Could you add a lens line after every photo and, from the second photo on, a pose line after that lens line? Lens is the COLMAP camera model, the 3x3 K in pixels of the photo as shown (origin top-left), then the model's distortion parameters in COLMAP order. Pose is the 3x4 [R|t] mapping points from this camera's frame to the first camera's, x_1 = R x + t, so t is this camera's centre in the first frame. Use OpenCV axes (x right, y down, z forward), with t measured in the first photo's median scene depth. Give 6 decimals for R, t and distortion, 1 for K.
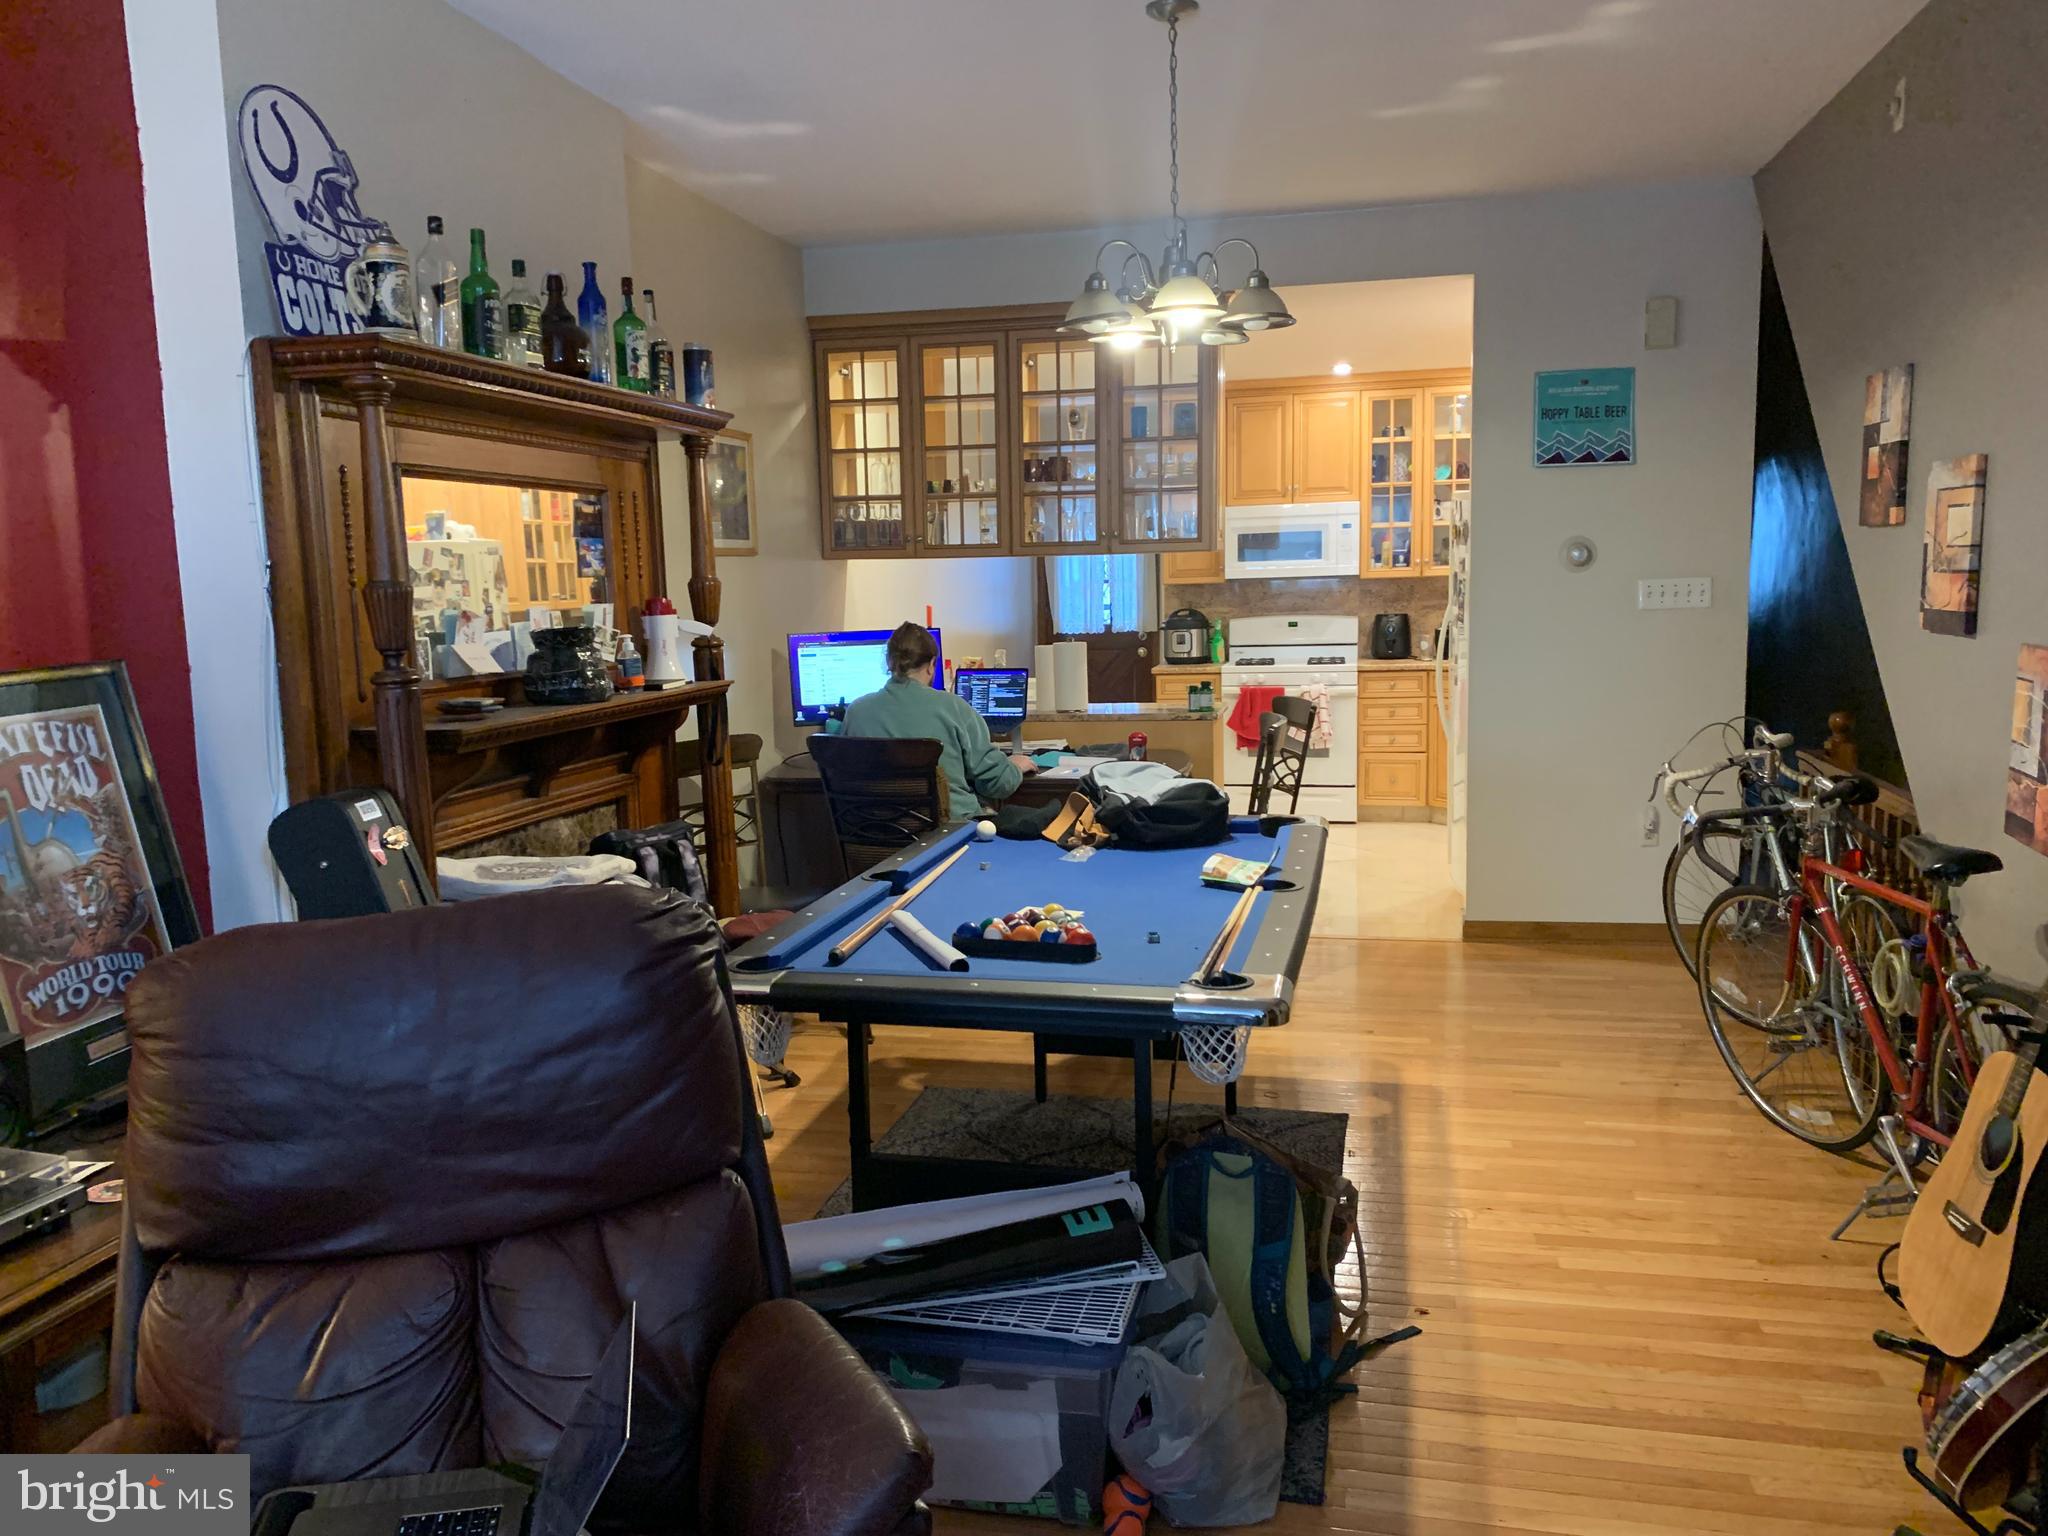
lens RADIAL K [[1529.0, 0, 1023.7], [0, 1529.0, 766.9], [0, 0, 1]] dist [0.029277, -0.004636]
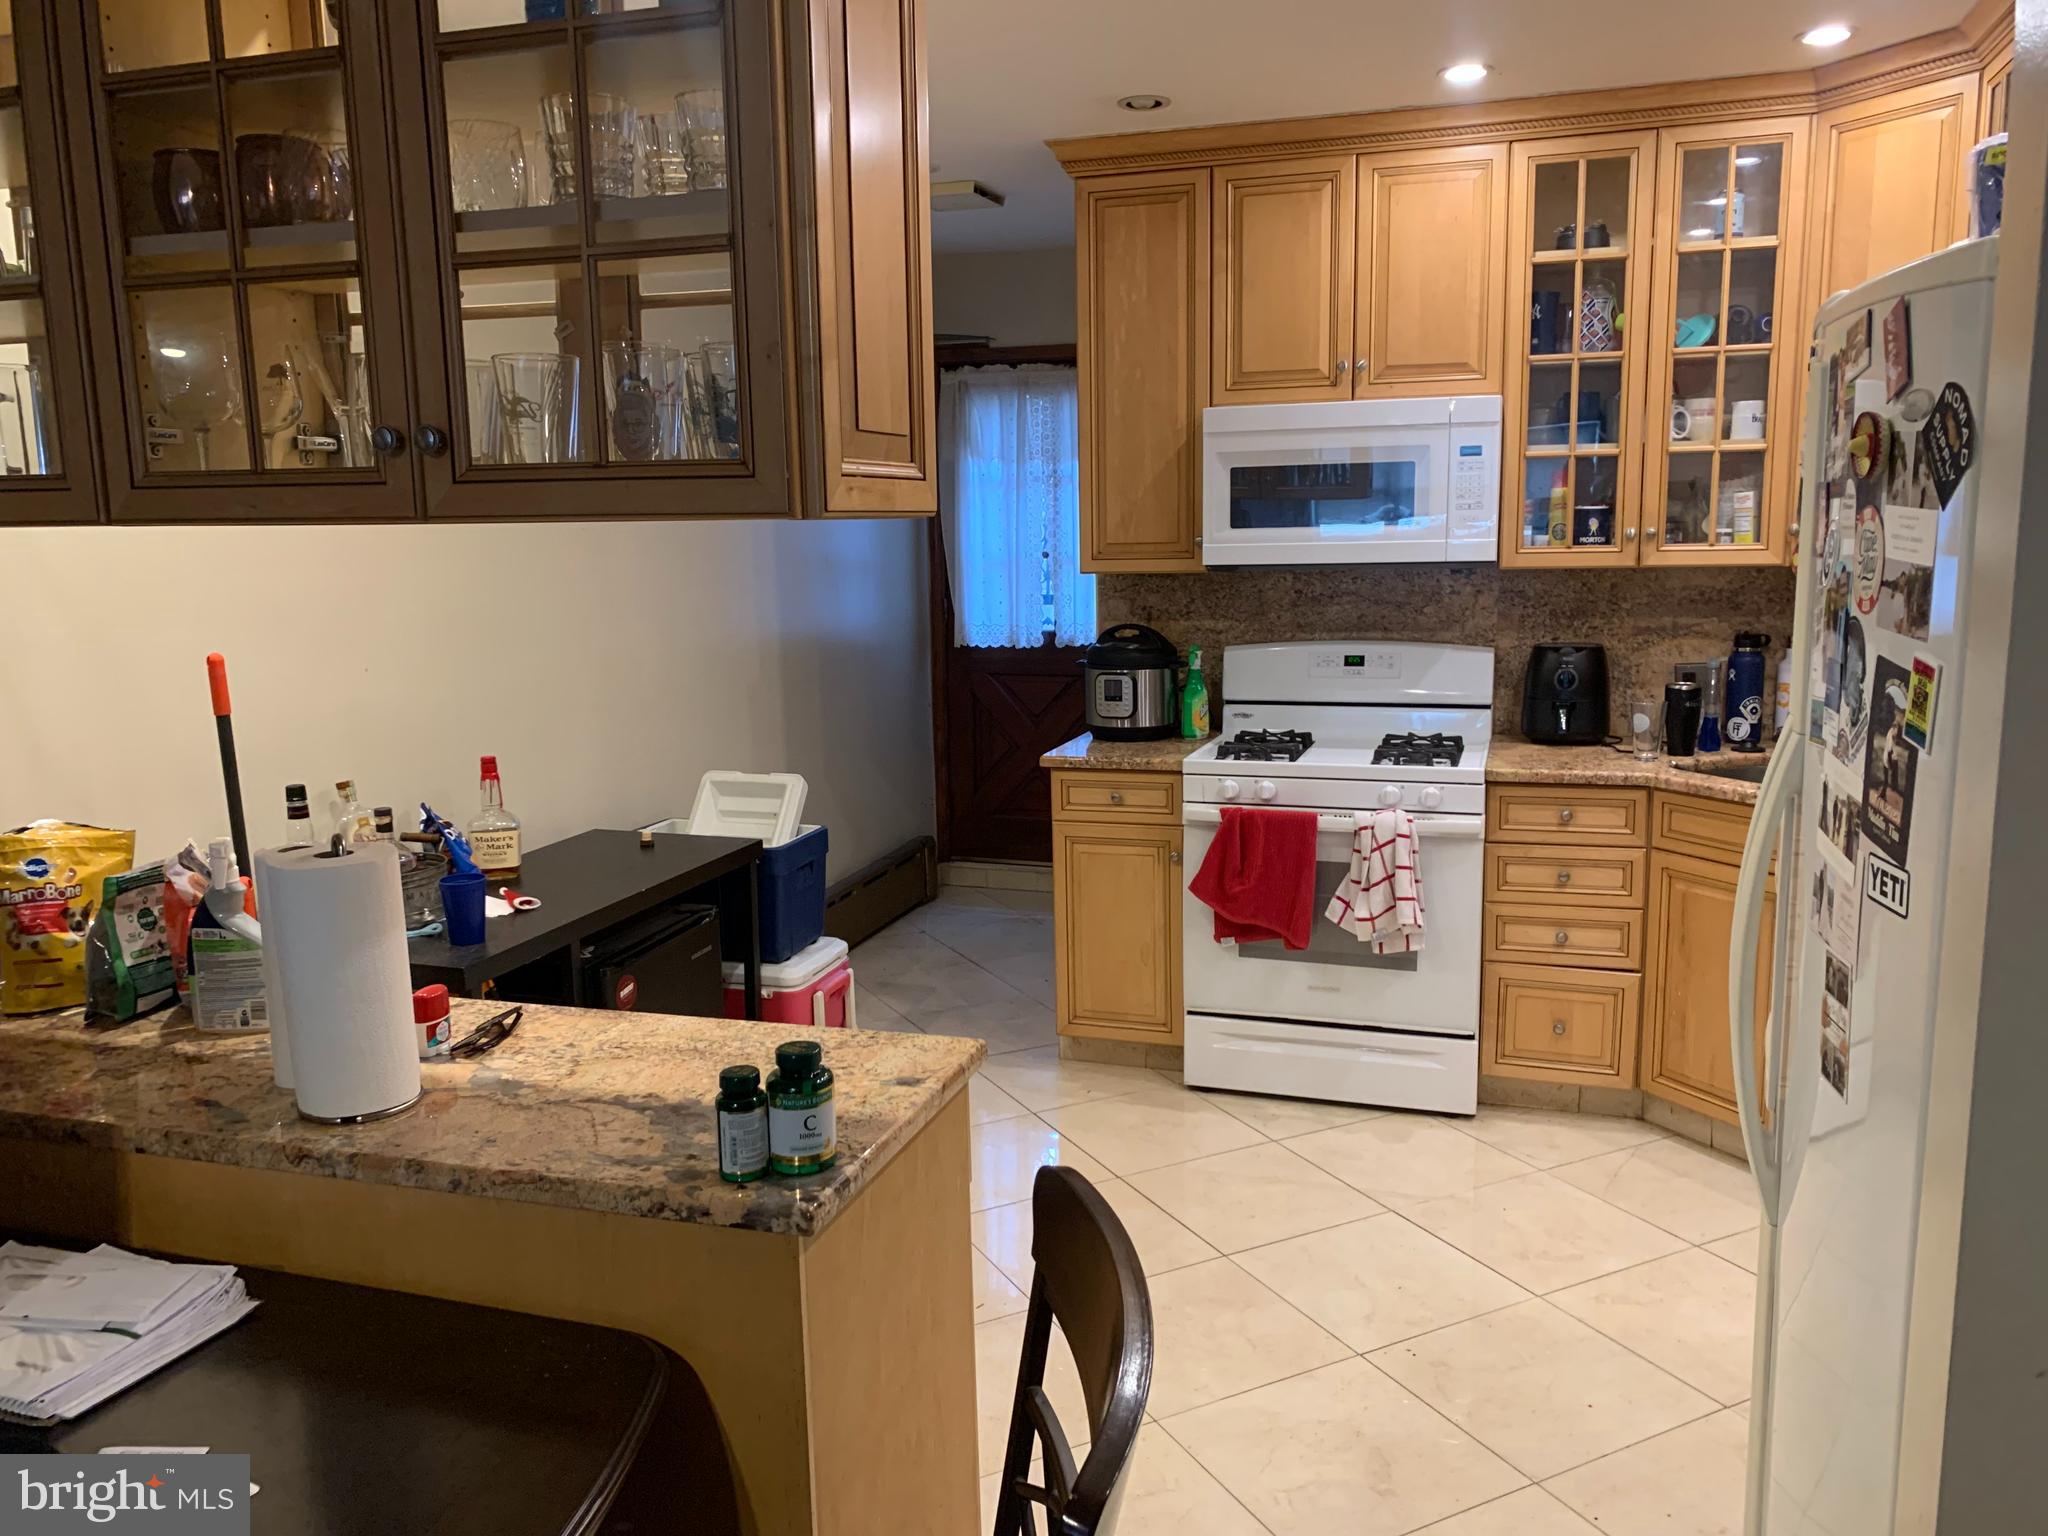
lens RADIAL K [[1529.0, 0, 1090.8], [0, 1529.0, 760.3], [0, 0, 1]] dist [0.029277, -0.004636]
pose [[0.998059, 0.019656, -0.059085, 0.127842], [-0.017805, 0.999339, 0.031687, -0.078960], [0.059669, -0.030573, 0.997750, 0.541649]]
